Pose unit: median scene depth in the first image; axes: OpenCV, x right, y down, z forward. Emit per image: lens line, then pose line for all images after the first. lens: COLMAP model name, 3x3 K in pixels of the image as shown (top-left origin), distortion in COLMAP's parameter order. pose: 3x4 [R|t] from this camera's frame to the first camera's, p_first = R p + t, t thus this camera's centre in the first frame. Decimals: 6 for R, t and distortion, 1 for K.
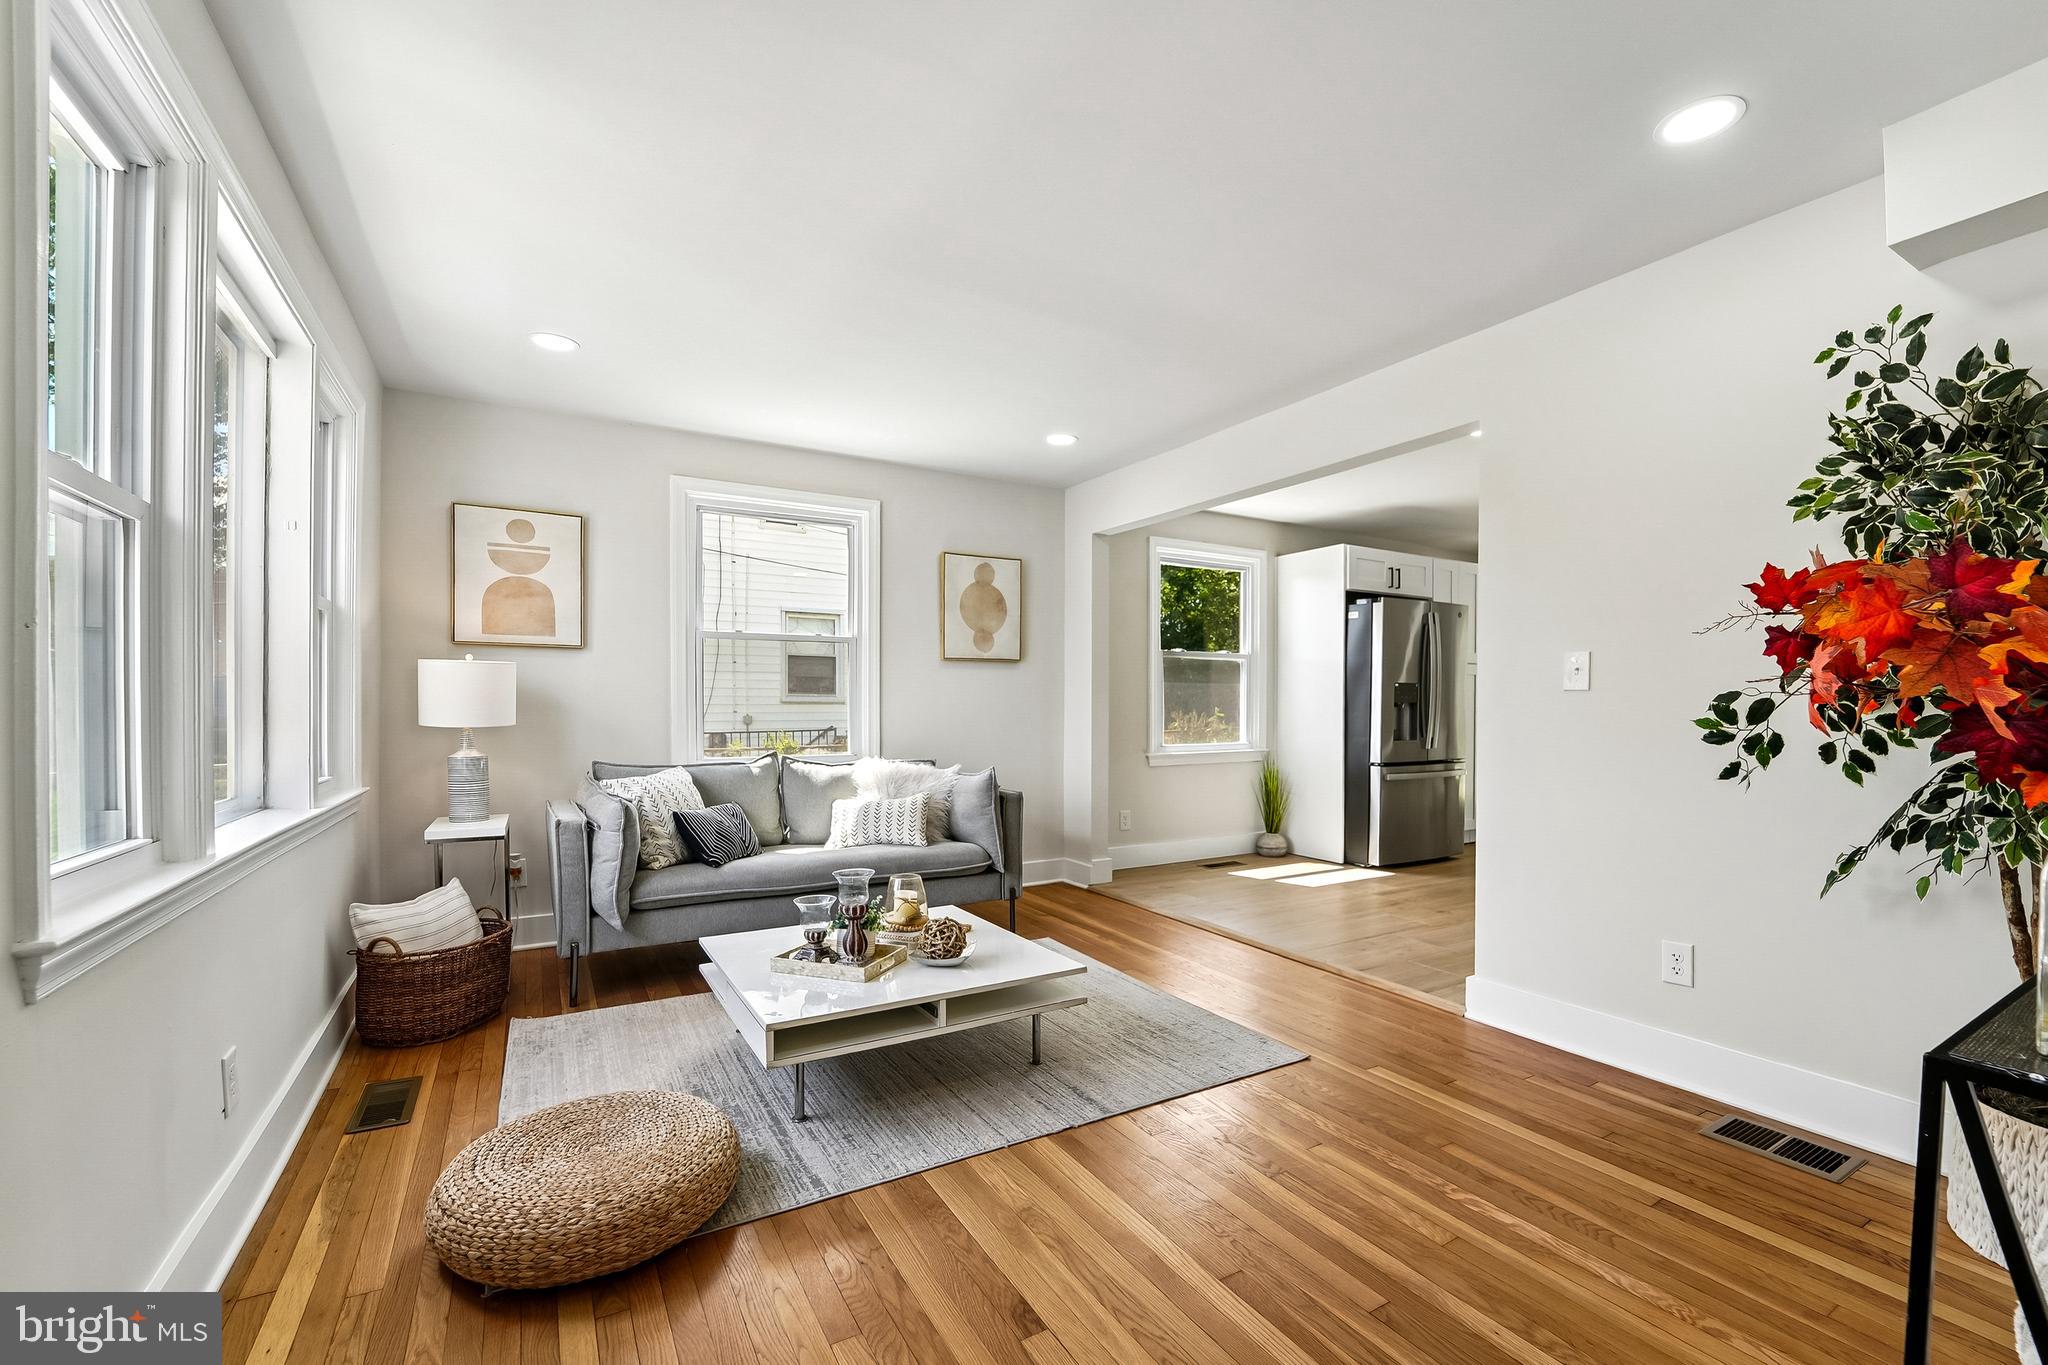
lens RADIAL K [[858.7, 0, 1069.6], [0, 858.7, 715.7], [0, 0, 1]] dist [-0.024418, 0.000633]
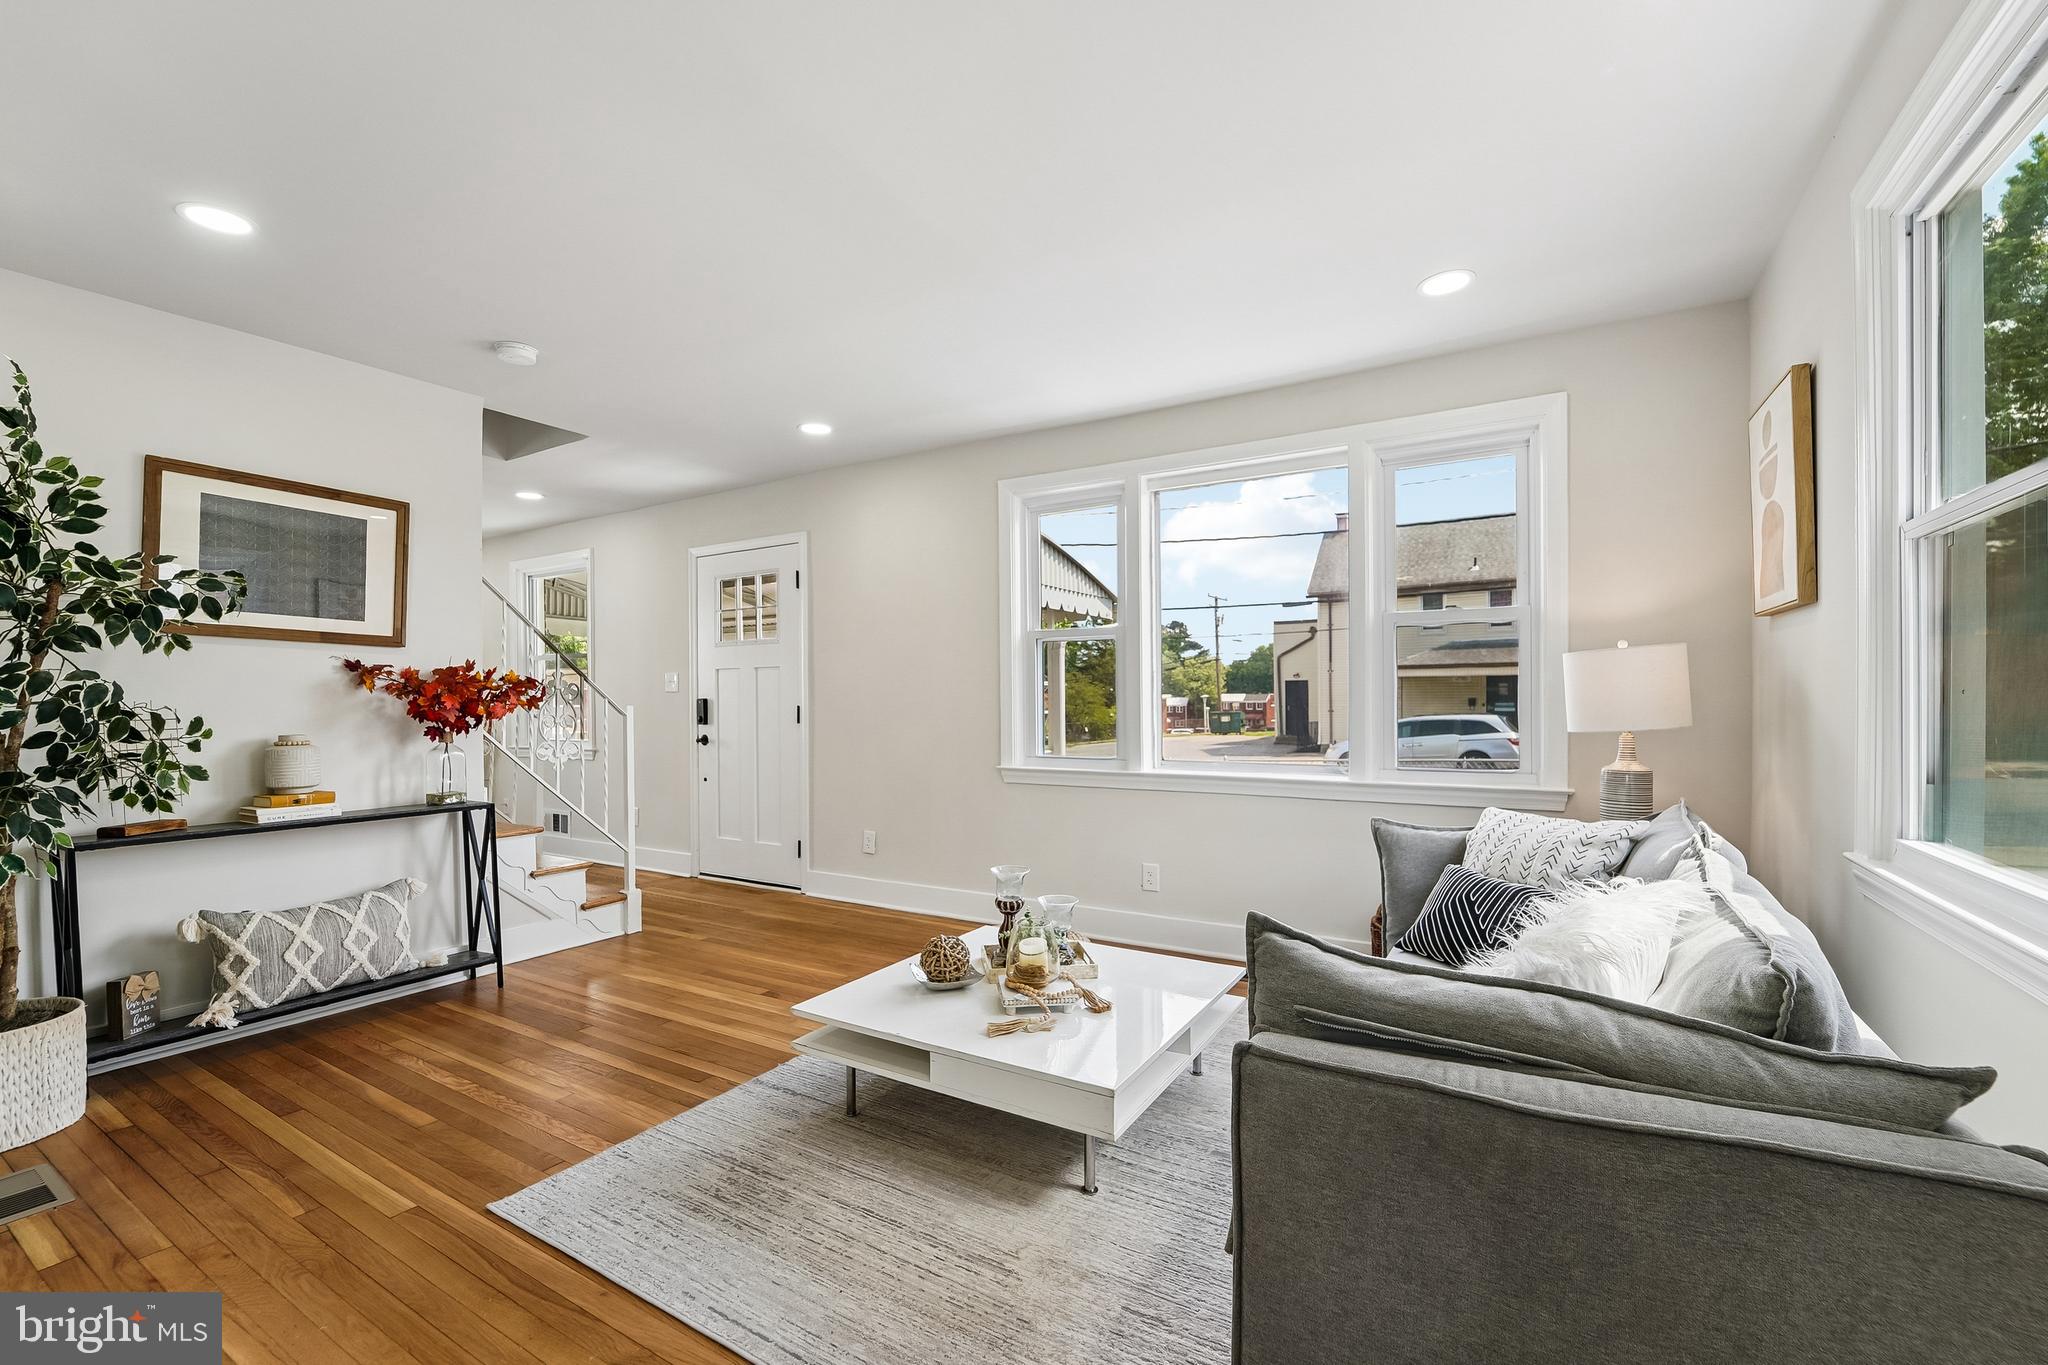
lens RADIAL K [[858.7, 0, 1010.5], [0, 858.7, 693.4], [0, 0, 1]] dist [-0.024418, 0.000633]
pose [[-0.902190, 0.004934, -0.431310, 0.139176], [0.002010, 0.999972, 0.007235, -0.027405], [0.431334, 0.005660, -0.902175, 1.349498]]
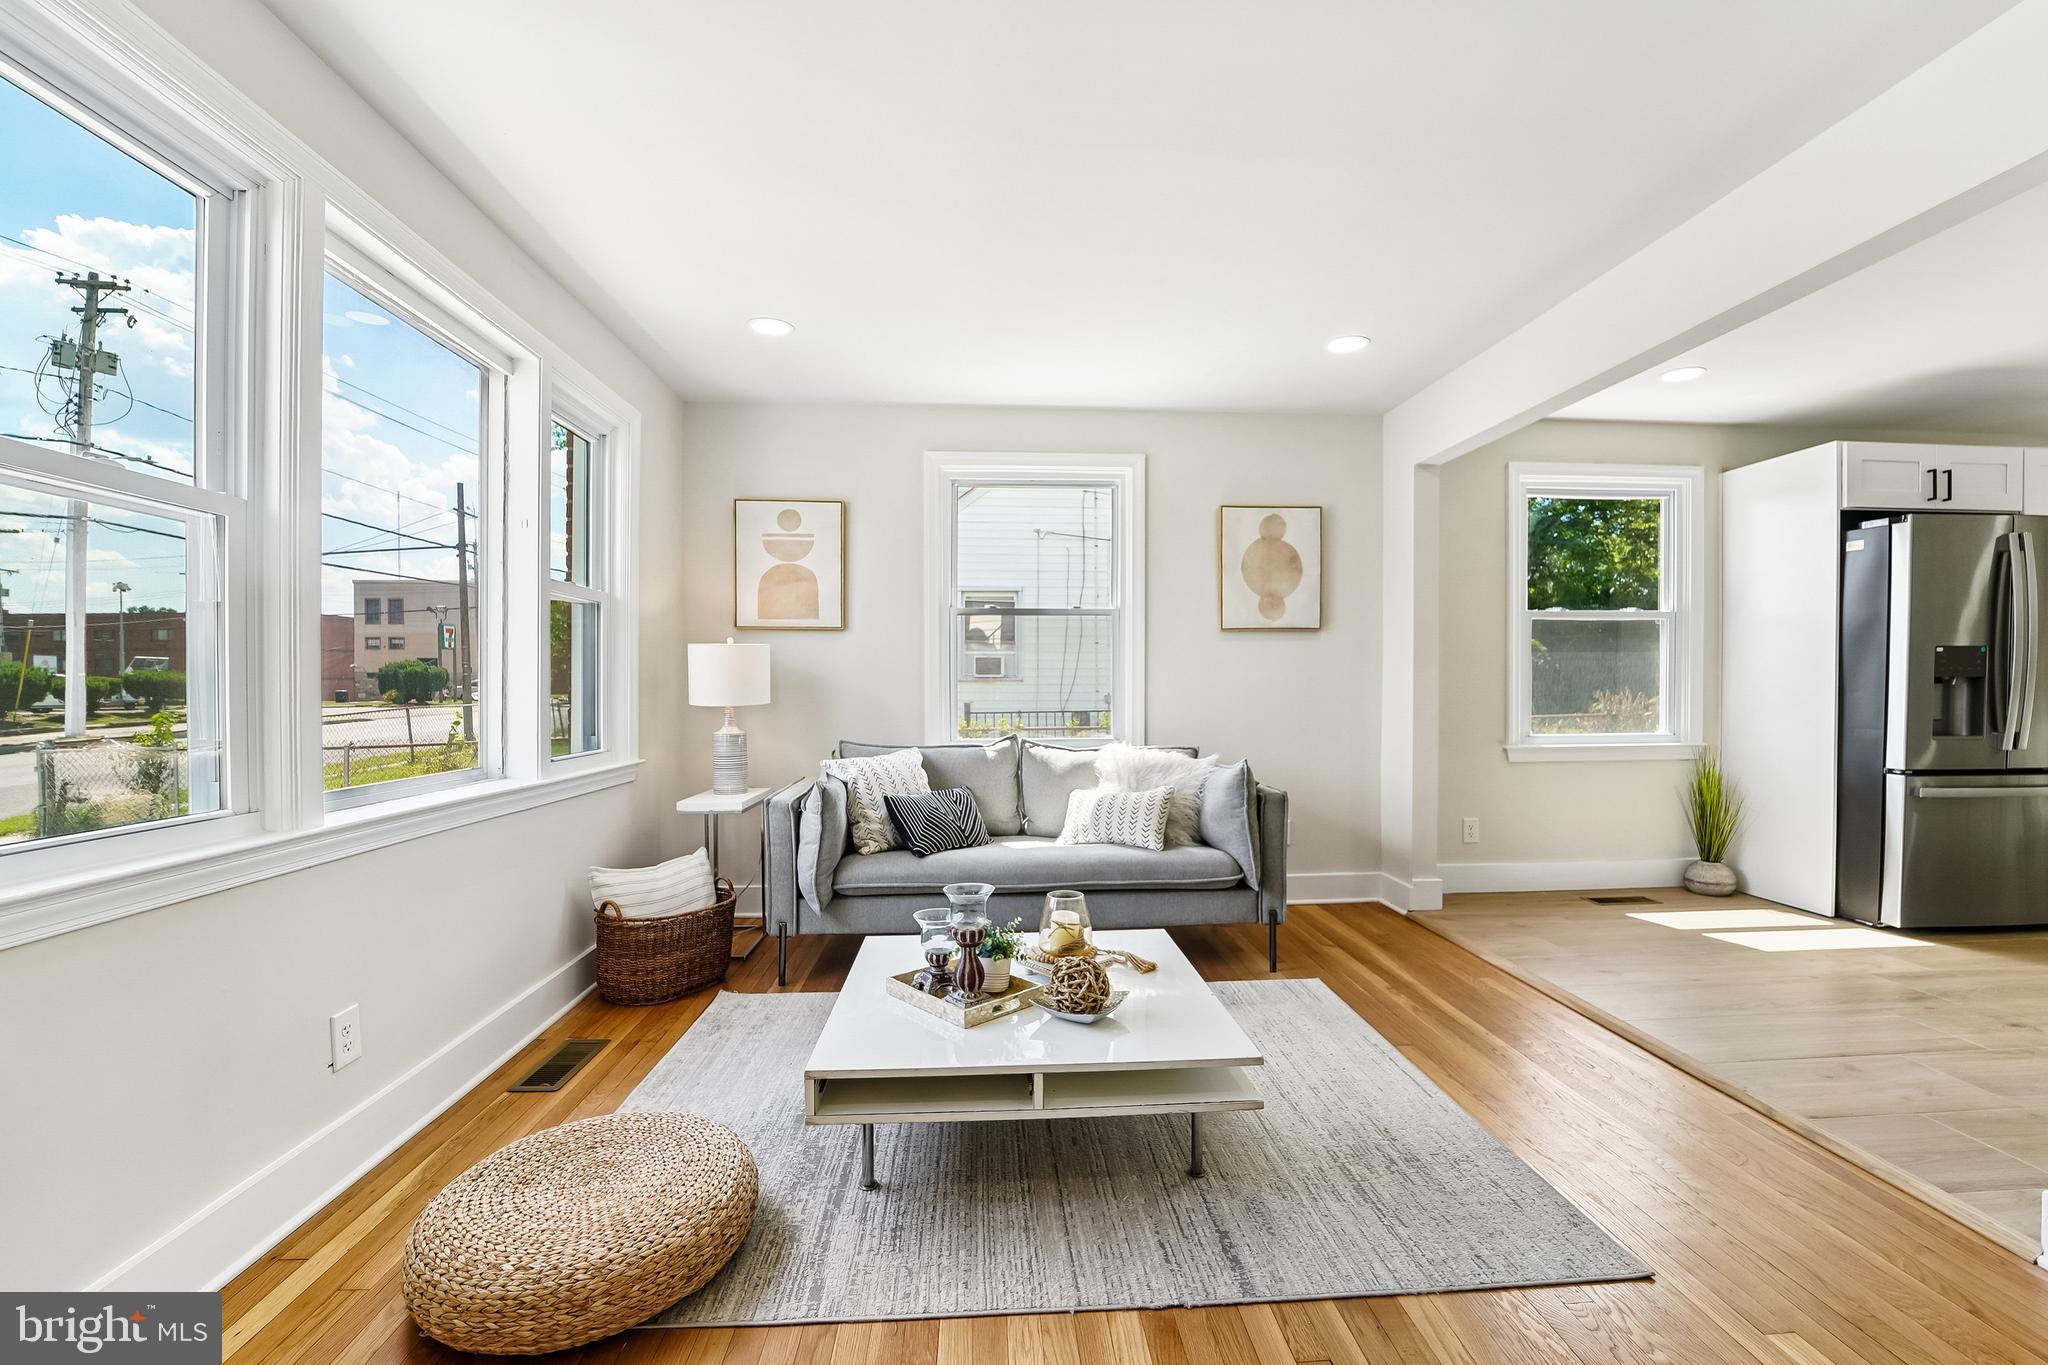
lens RADIAL K [[858.7, 0, 1041.9], [0, 858.7, 690.2], [0, 0, 1]] dist [-0.024418, 0.000633]
pose [[0.883049, -0.001177, -0.469280, 0.133674], [-0.001520, 0.999984, -0.005368, -0.000904], [0.469279, 0.005454, 0.883033, 0.214899]]
